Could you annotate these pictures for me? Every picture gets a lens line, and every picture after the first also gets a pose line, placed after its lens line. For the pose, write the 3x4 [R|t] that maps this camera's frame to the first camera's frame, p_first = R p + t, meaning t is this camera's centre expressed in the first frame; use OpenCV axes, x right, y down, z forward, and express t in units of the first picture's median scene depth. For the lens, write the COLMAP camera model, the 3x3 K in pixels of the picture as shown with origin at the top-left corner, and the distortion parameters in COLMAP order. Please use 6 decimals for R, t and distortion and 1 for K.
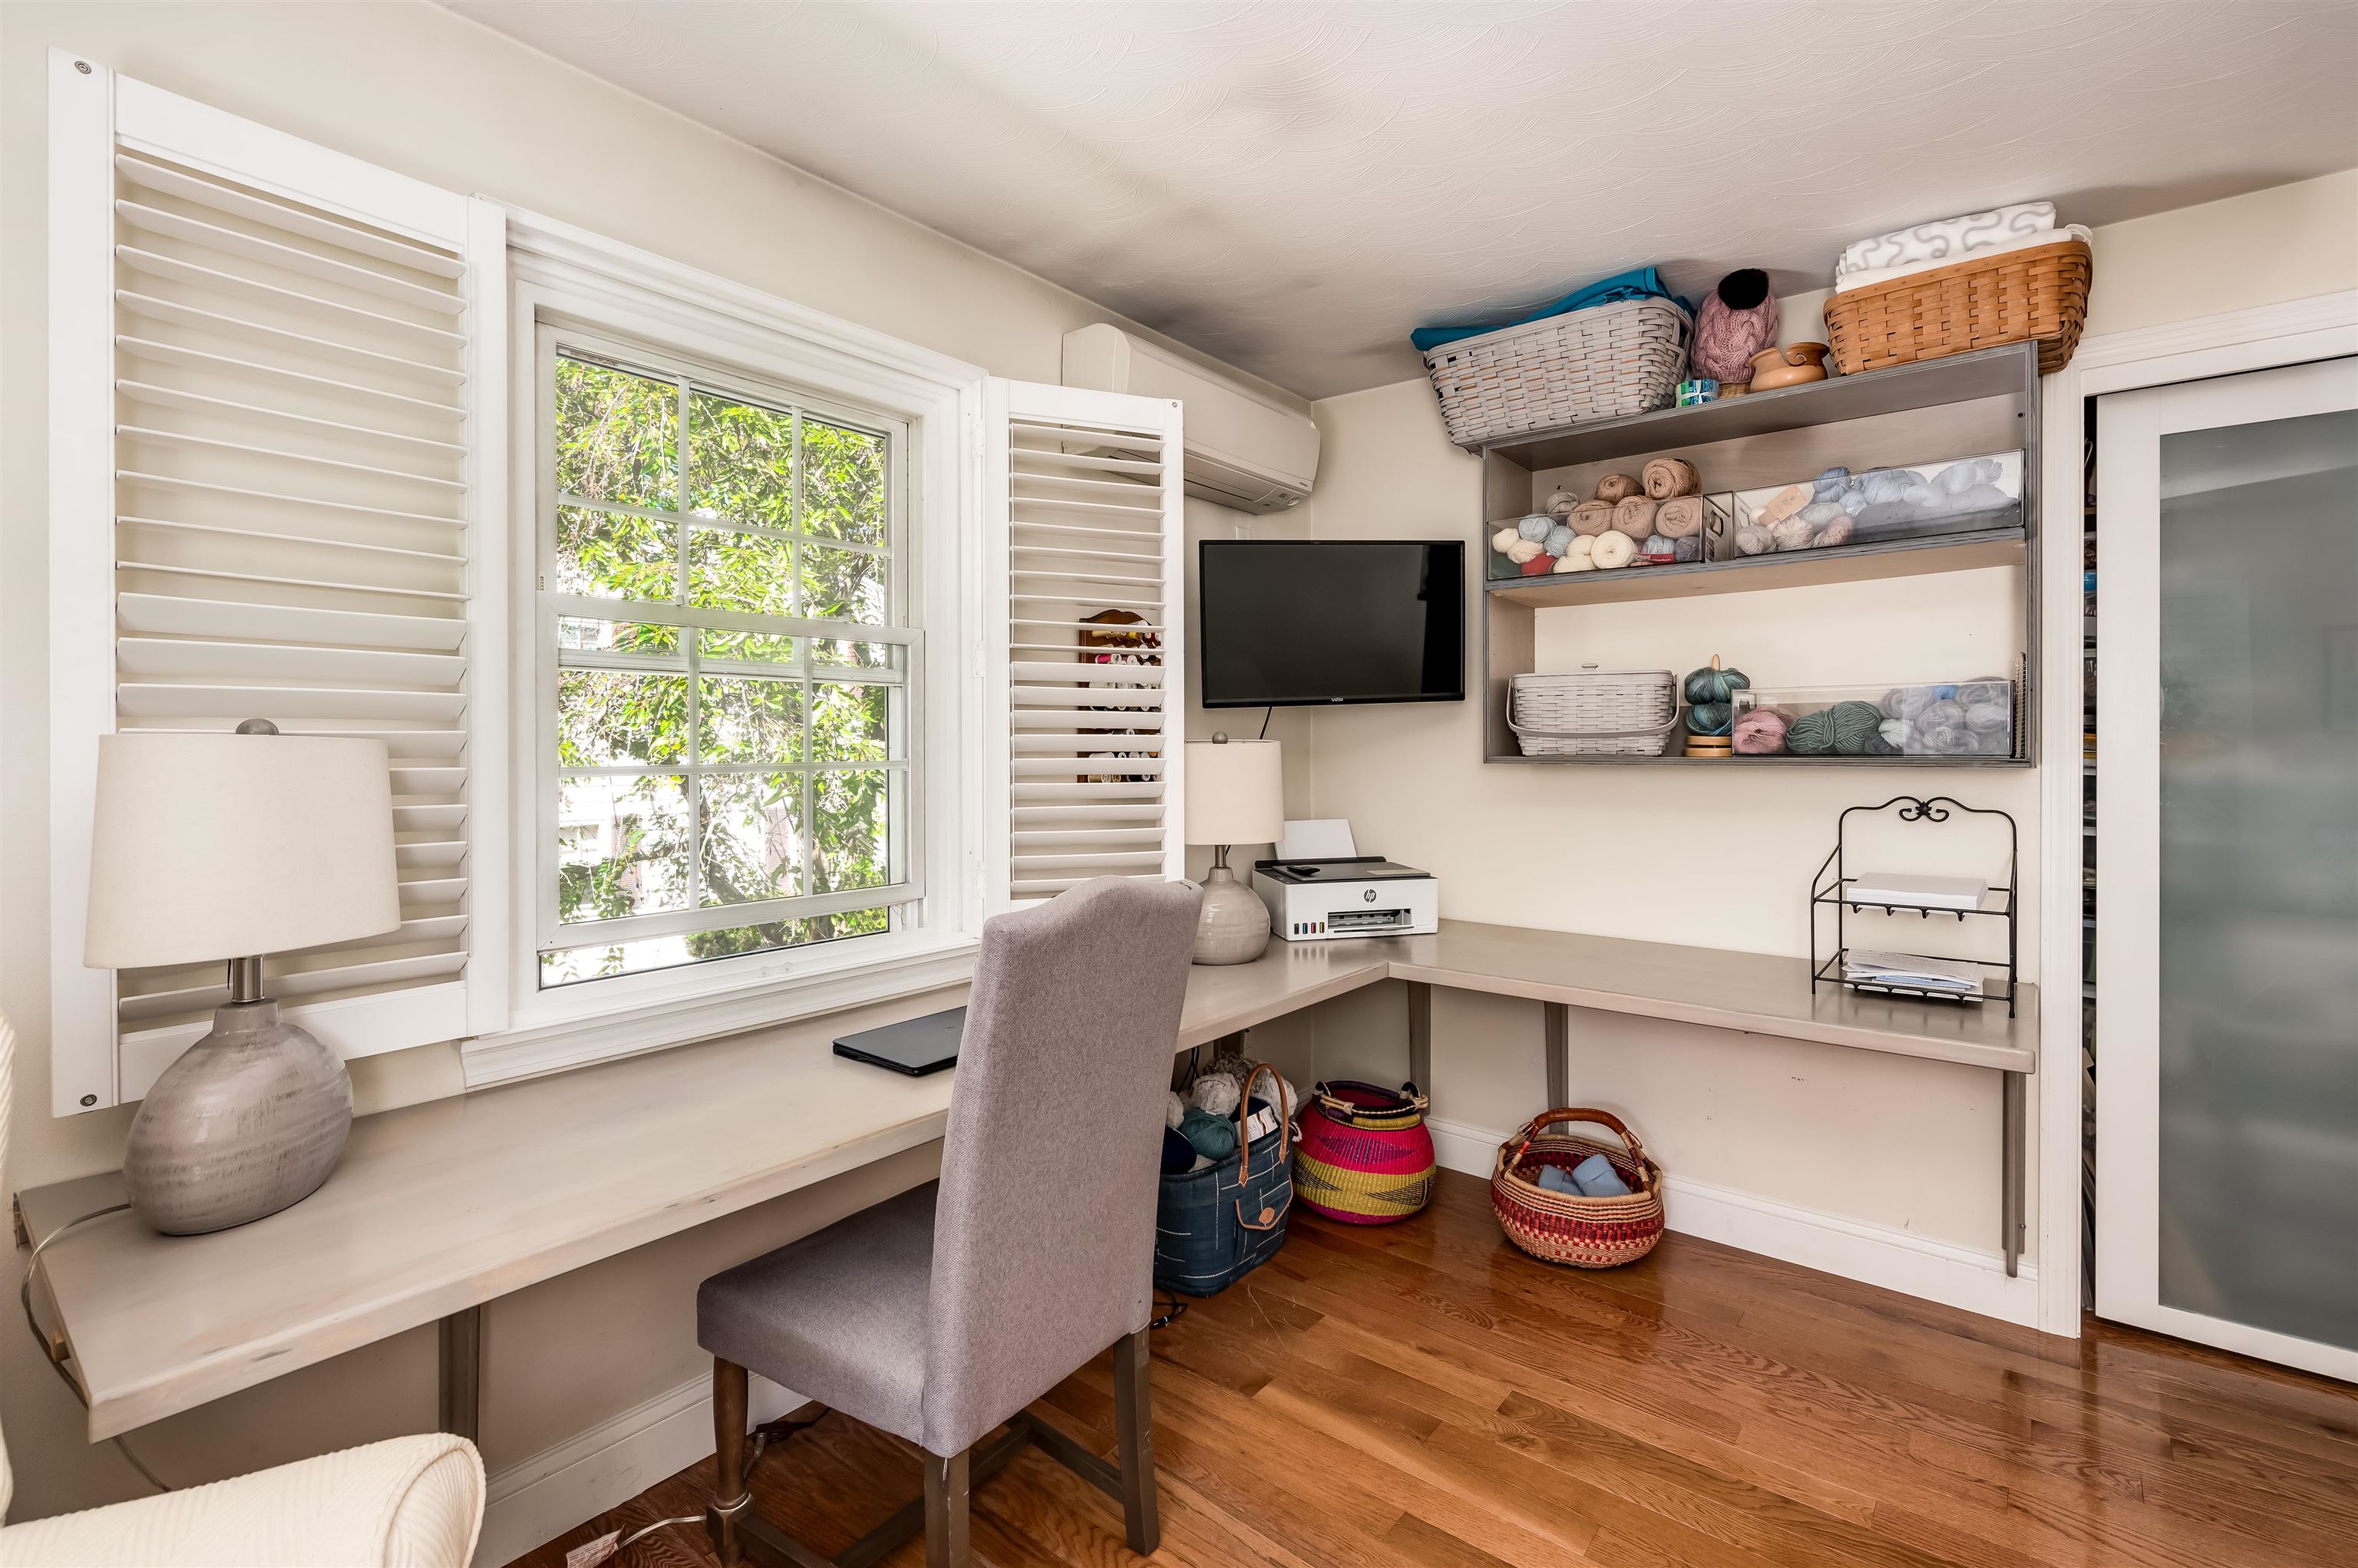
lens RADIAL K [[1063.5, 0, 1177.3], [0, 1063.5, 740.1], [0, 0, 1]] dist [-0.001955, -0.000083]
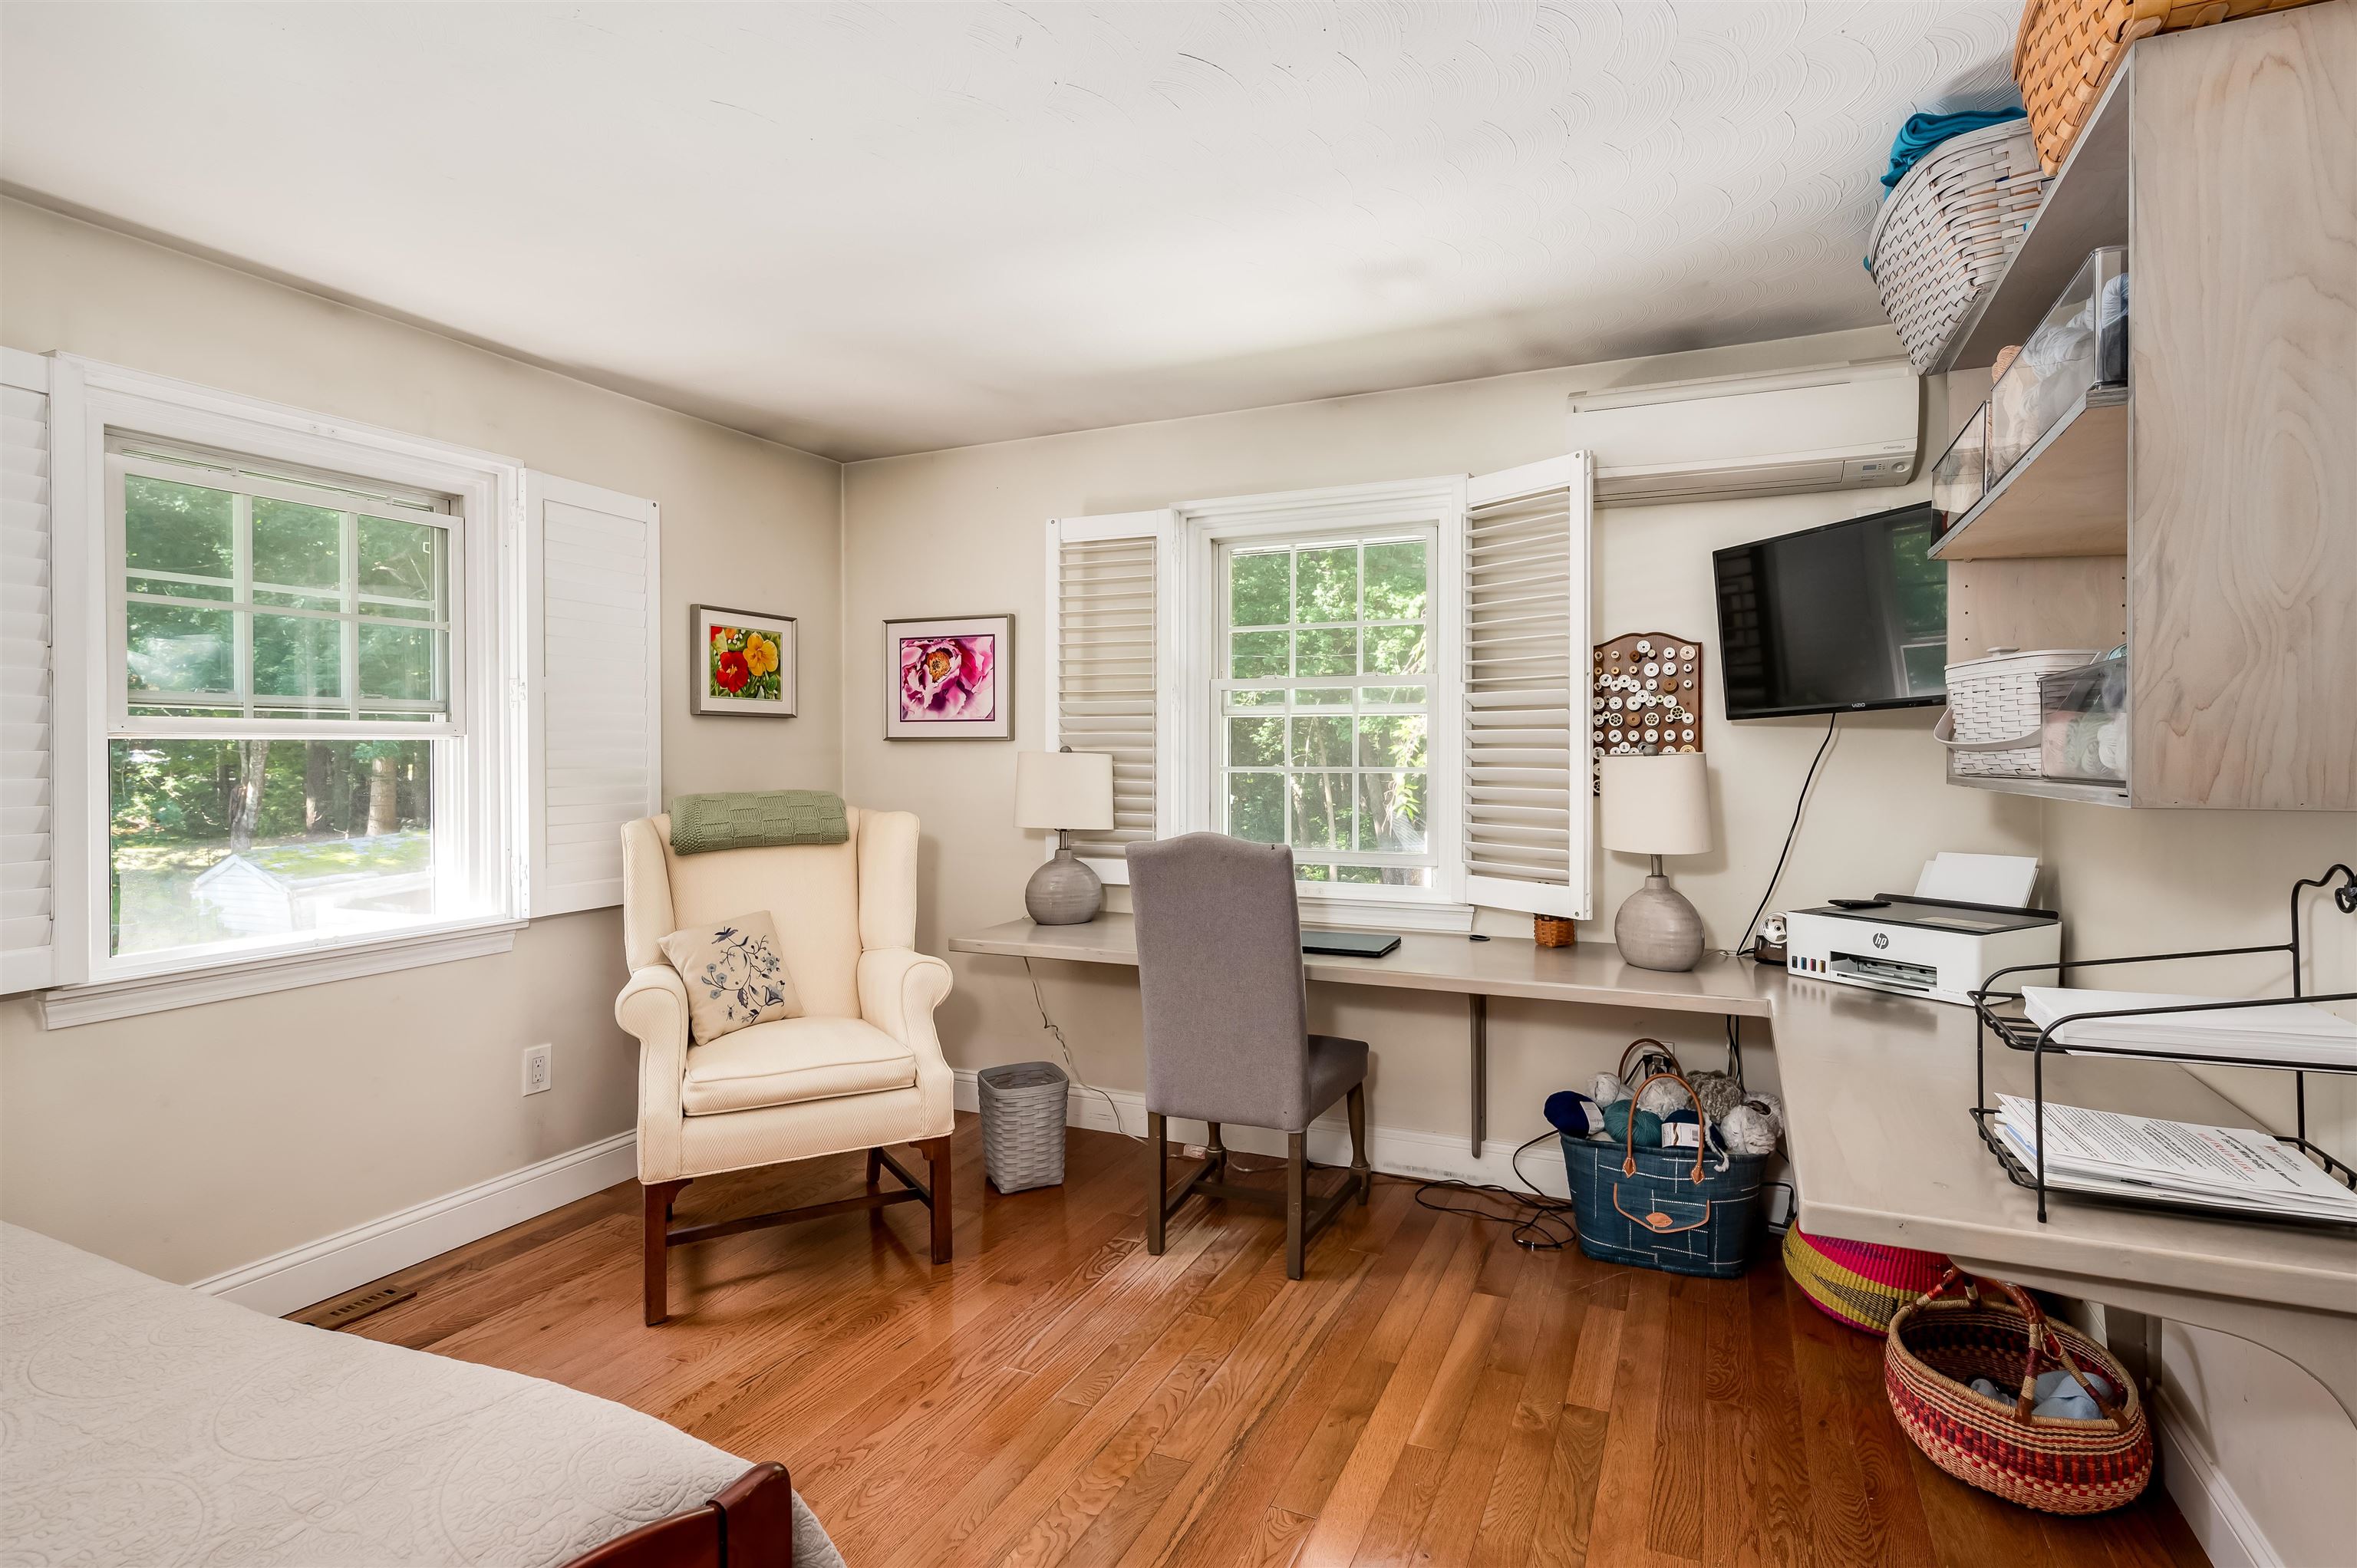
lens RADIAL K [[1119.4, 0, 1215.3], [0, 1119.4, 747.0], [0, 0, 1]] dist [-0.000961, -0.000248]
pose [[0.264522, -0.003182, -0.964374, 0.969301], [0.003317, 0.999992, -0.002389, -0.004856], [0.964374, -0.002567, 0.264531, 0.294807]]
